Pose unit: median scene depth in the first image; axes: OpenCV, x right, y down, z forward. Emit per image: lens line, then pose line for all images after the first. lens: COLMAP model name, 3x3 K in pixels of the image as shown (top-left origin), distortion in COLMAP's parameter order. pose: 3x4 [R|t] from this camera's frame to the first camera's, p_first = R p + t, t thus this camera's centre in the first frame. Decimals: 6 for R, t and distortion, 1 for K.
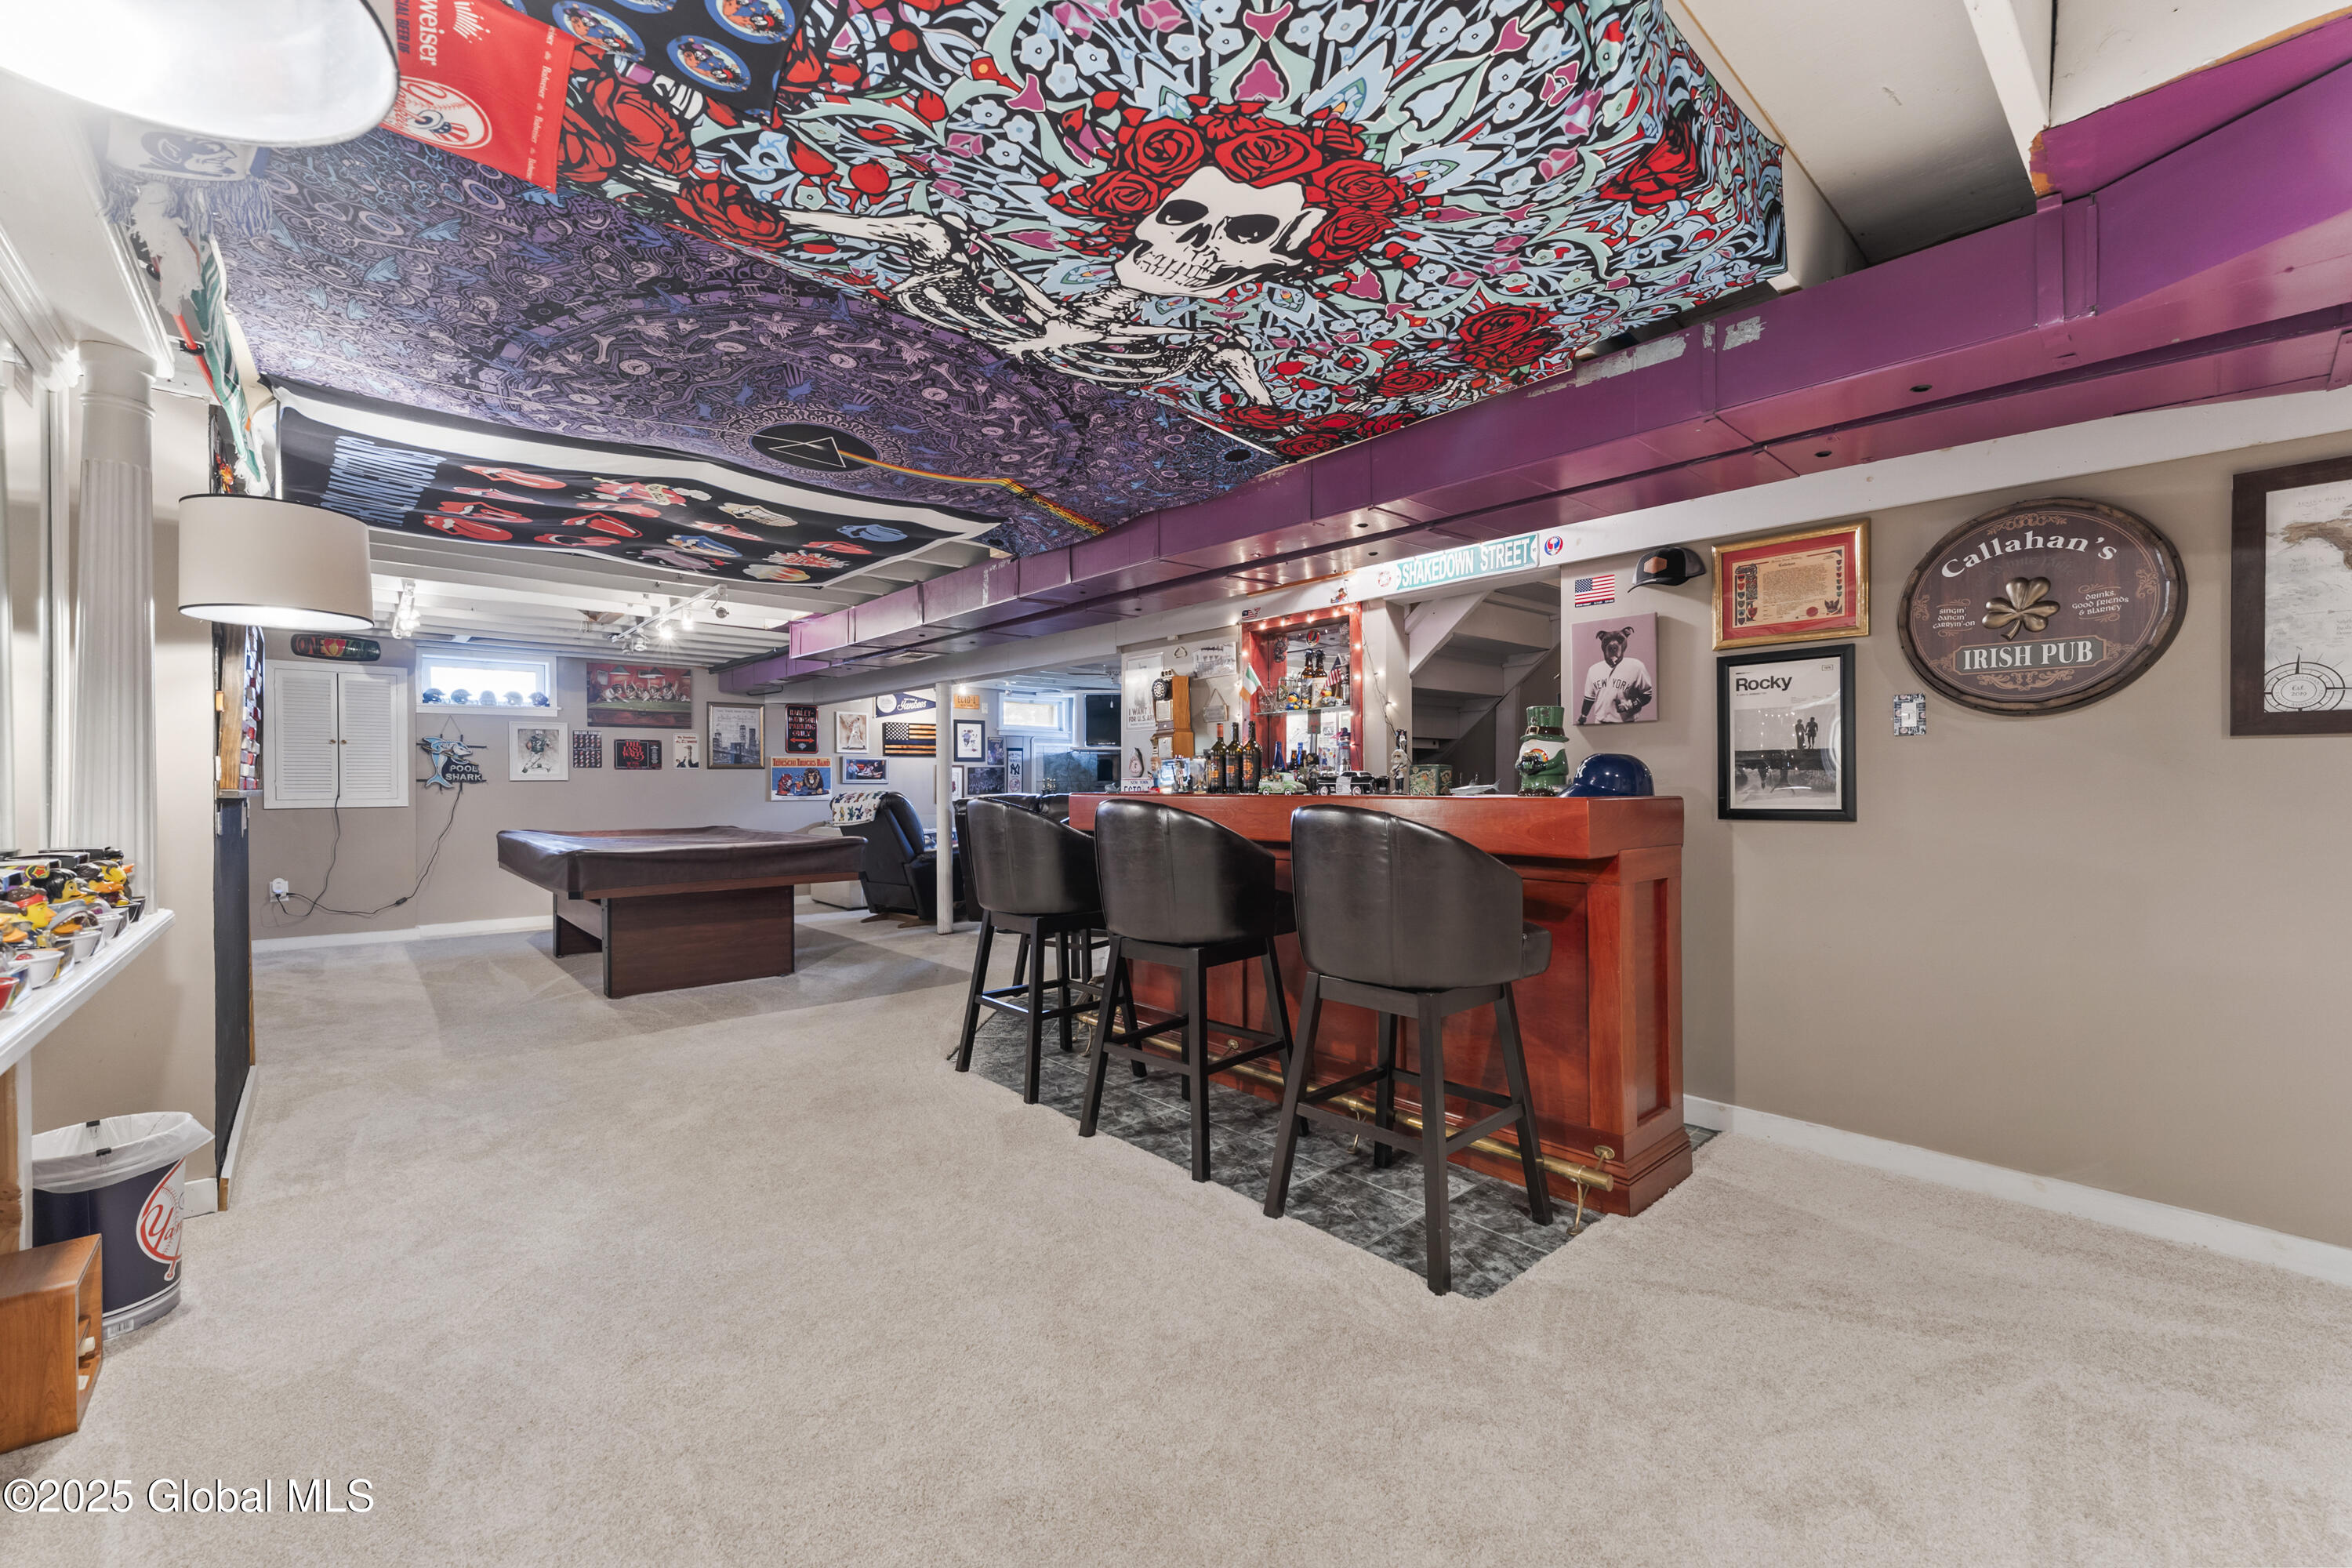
lens RADIAL K [[946.4, 0, 1179.5], [0, 946.4, 781.6], [0, 0, 1]] dist [0.000154, -0.000062]
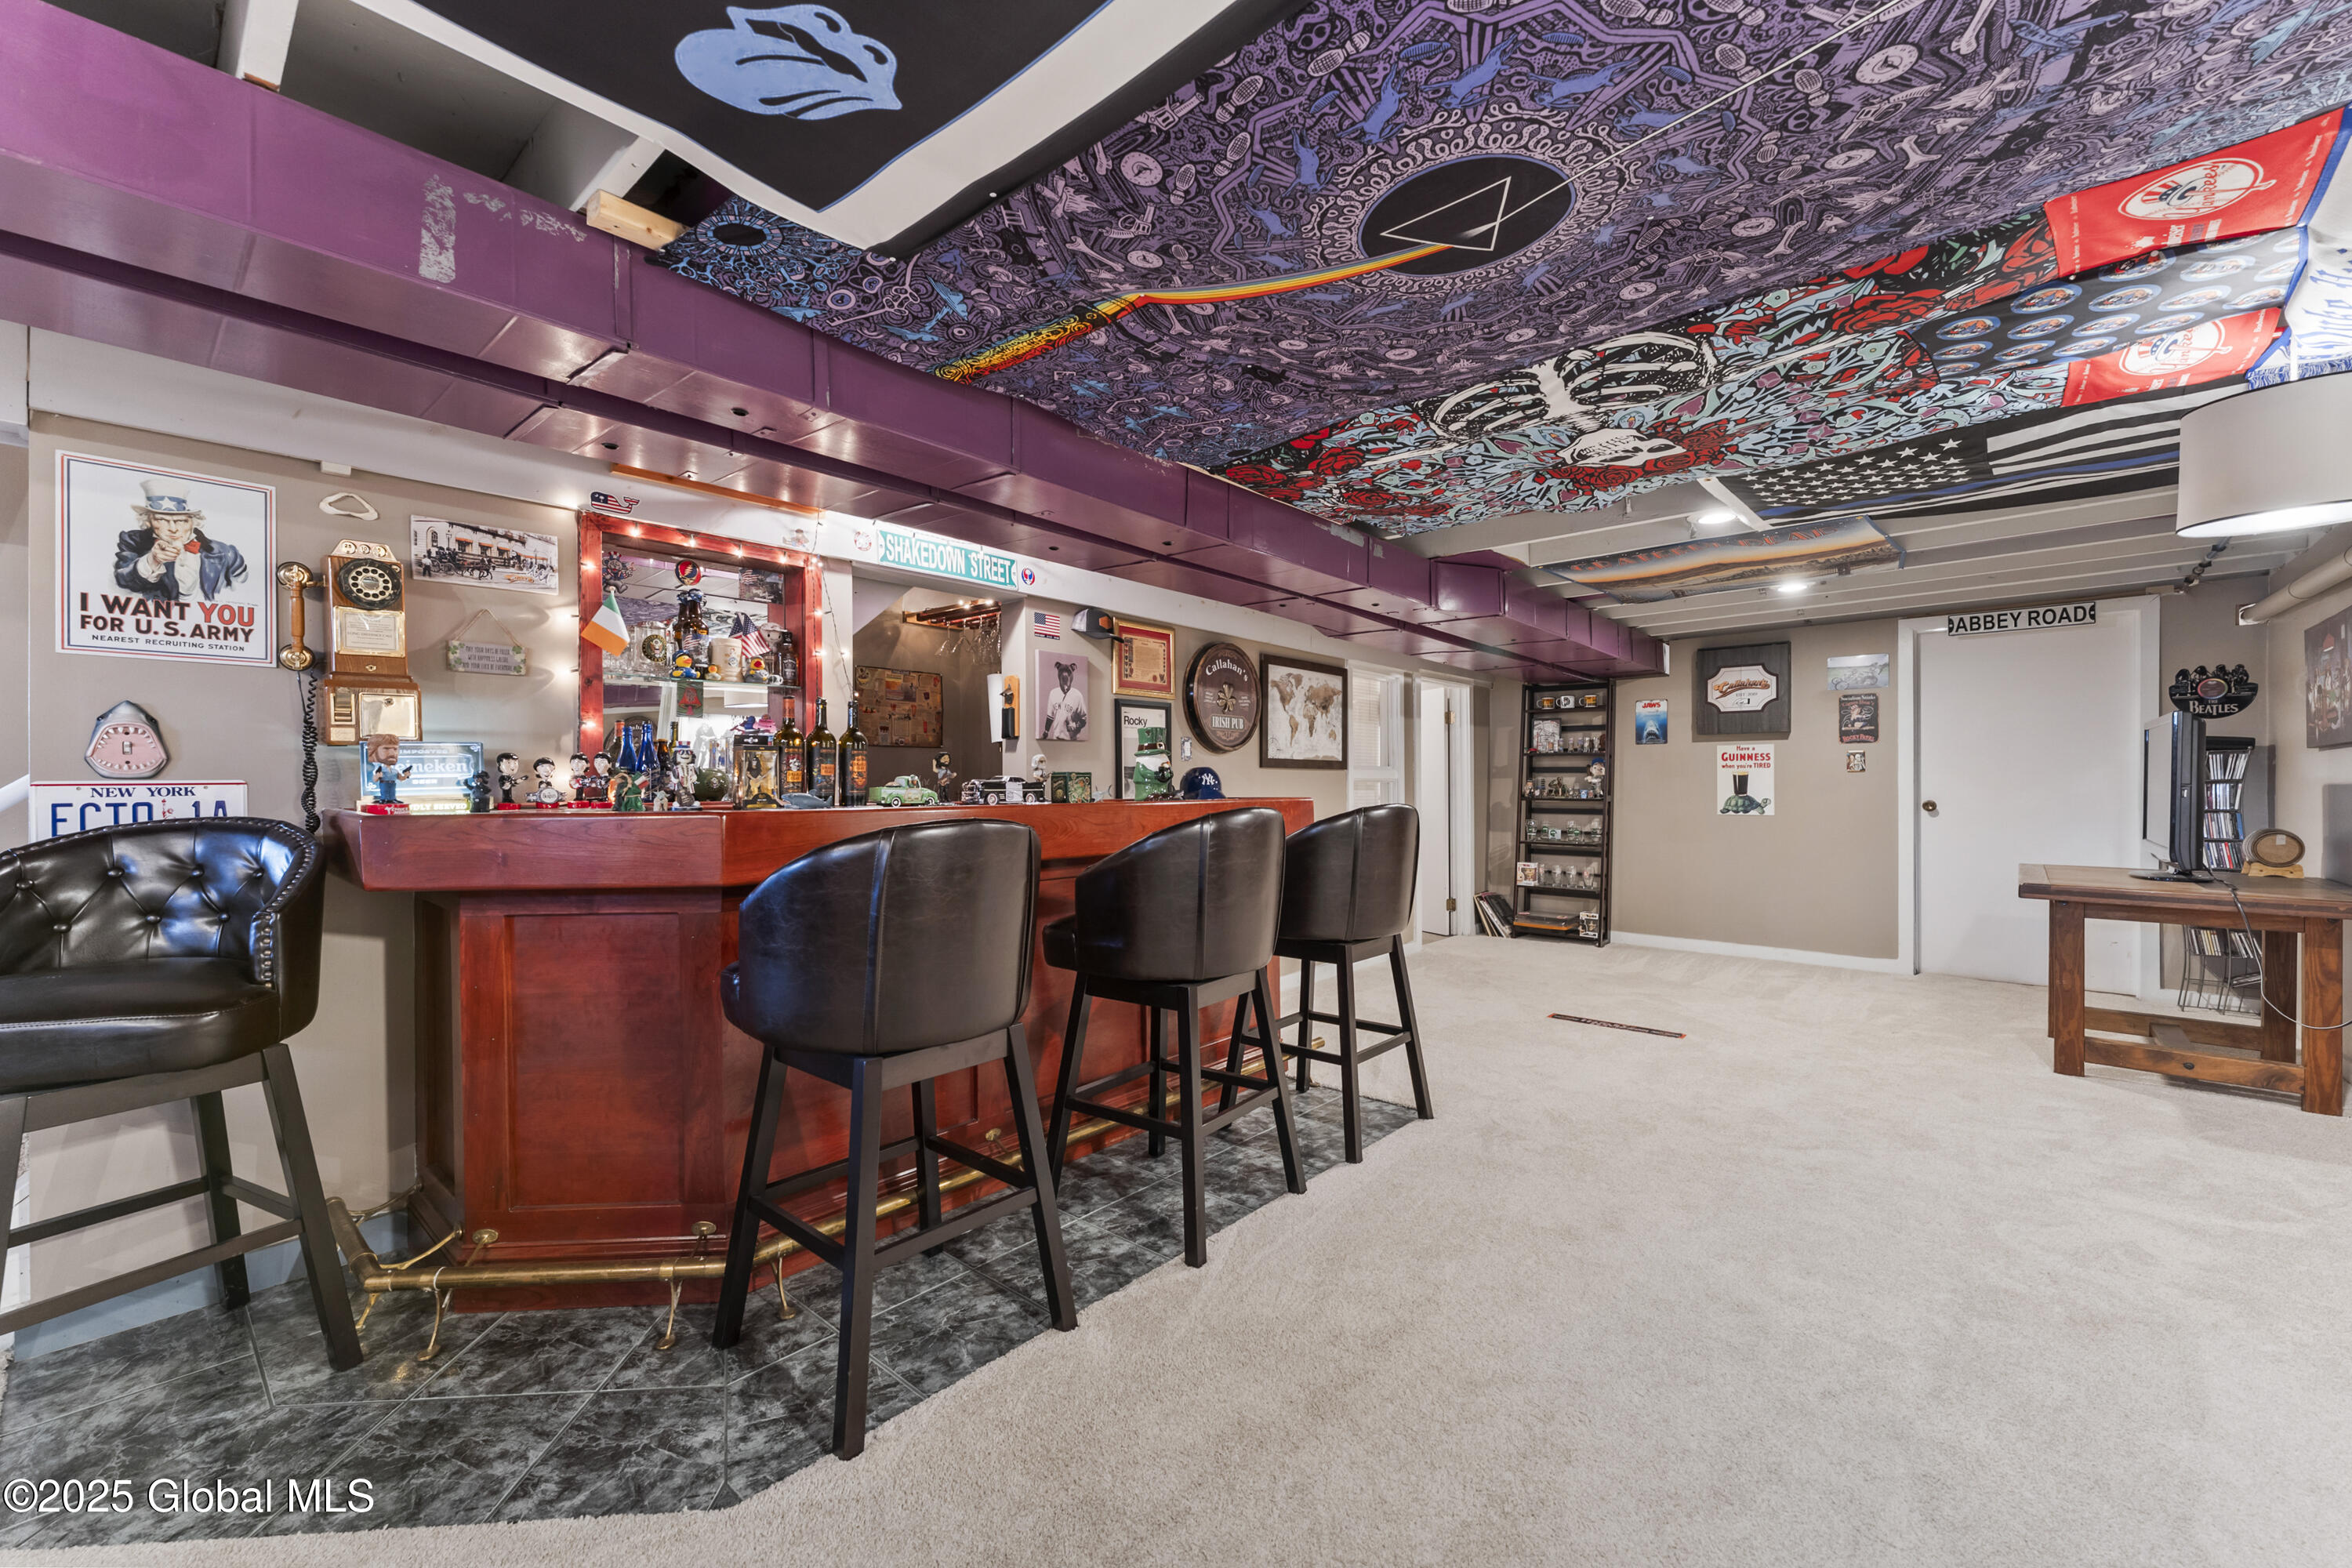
lens RADIAL K [[946.4, 0, 1178.9], [0, 946.4, 784.6], [0, 0, 1]] dist [0.000154, -0.000062]
pose [[-0.125314, 0.004677, 0.992106, -0.785262], [0.003306, 0.999985, -0.004296, 0.000921], [-0.992112, 0.002742, -0.125328, 1.039252]]
